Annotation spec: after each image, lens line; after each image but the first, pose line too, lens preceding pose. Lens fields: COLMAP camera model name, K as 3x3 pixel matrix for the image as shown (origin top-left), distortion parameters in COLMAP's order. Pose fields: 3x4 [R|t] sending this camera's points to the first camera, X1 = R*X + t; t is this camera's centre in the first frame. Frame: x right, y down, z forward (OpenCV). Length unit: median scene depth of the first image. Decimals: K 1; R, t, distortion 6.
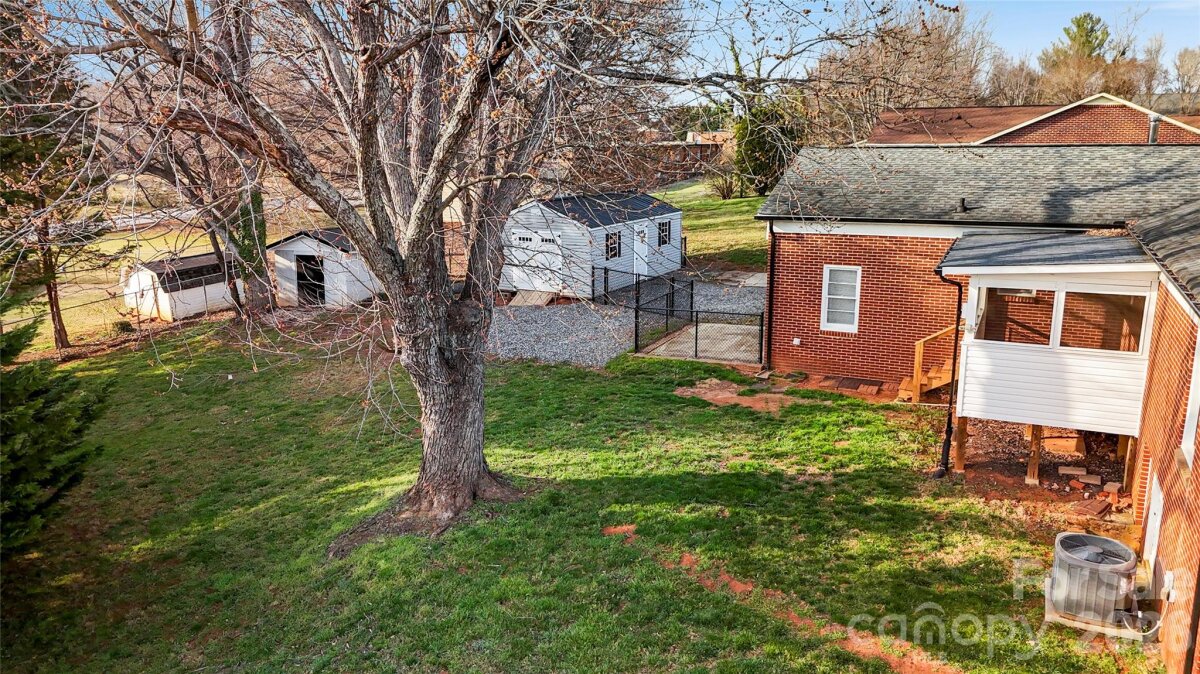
lens RADIAL K [[859.4, 0, 599.8], [0, 859.4, 334.3], [0, 0, 1]] dist [0.003336, 0.000637]
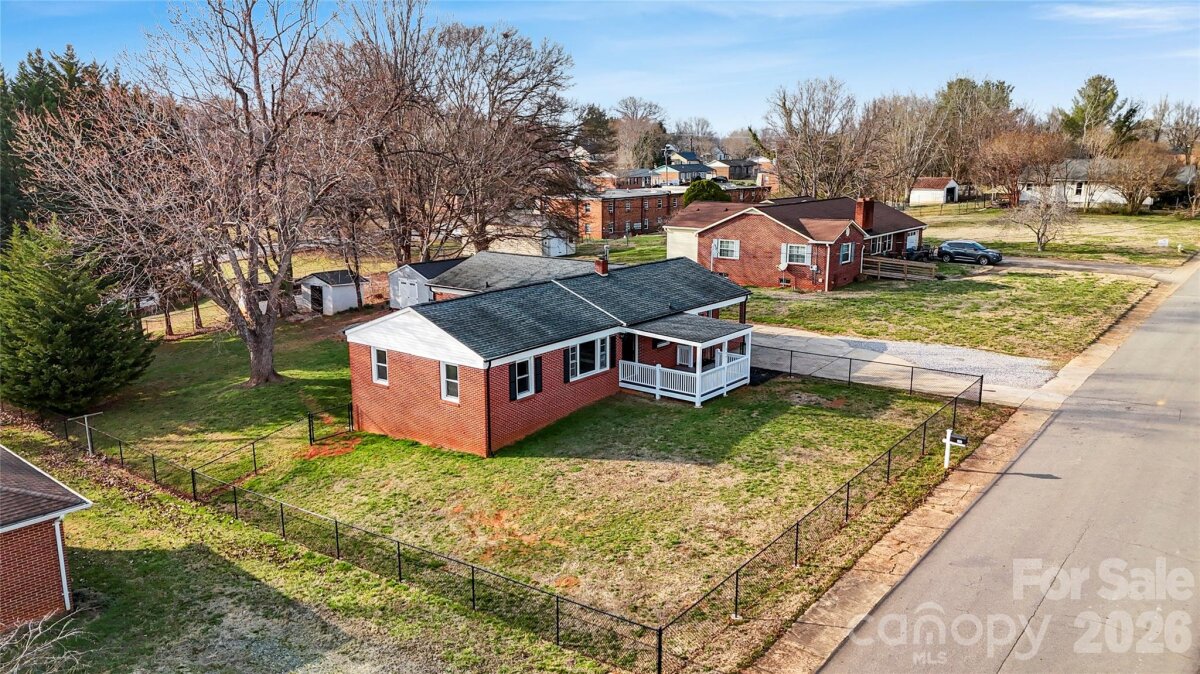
lens RADIAL K [[877.2, 0, 596.0], [0, 877.2, 337.5], [0, 0, 1]] dist [0.094482, -0.093602]
pose [[0.968996, 0.052941, -0.241337, 0.727930], [-0.056091, 0.998406, -0.006198, -0.001828], [0.240625, 0.019543, 0.970422, -0.733963]]
